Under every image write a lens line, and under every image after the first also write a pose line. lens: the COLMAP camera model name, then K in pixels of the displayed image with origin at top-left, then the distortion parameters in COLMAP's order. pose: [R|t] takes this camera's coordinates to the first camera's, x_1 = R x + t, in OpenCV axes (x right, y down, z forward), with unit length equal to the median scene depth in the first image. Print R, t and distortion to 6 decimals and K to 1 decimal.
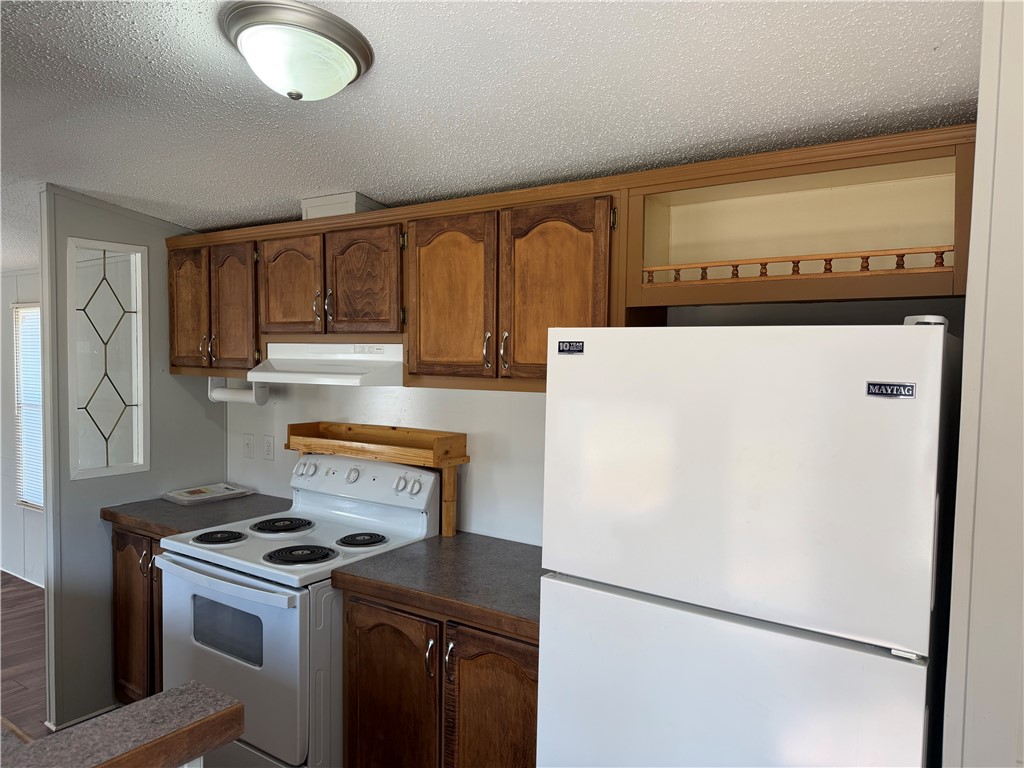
lens RADIAL K [[716.7, 0, 512.9], [0, 716.7, 379.4], [0, 0, 1]] dist [0.031677, -0.036702]
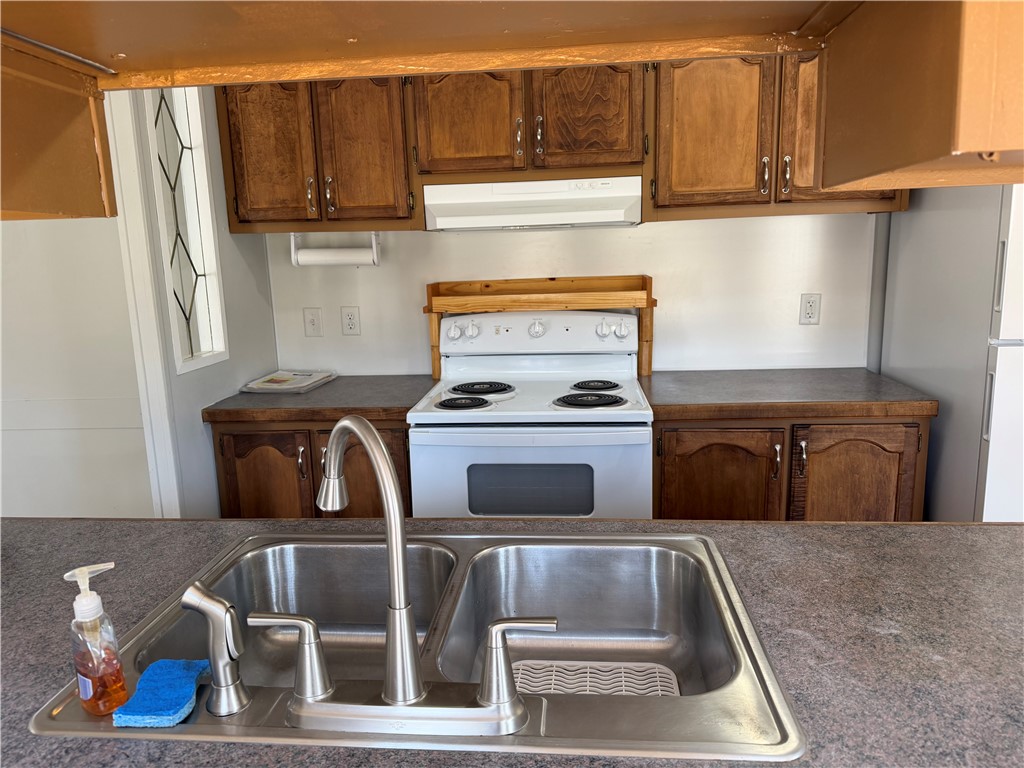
lens RADIAL K [[716.7, 0, 513.5], [0, 716.7, 393.5], [0, 0, 1]] dist [0.031677, -0.036702]
pose [[0.872434, -0.129222, 0.471339, -0.775714], [0.059507, 0.985323, 0.159991, 0.071440], [-0.485095, -0.111534, 0.867319, 0.210353]]
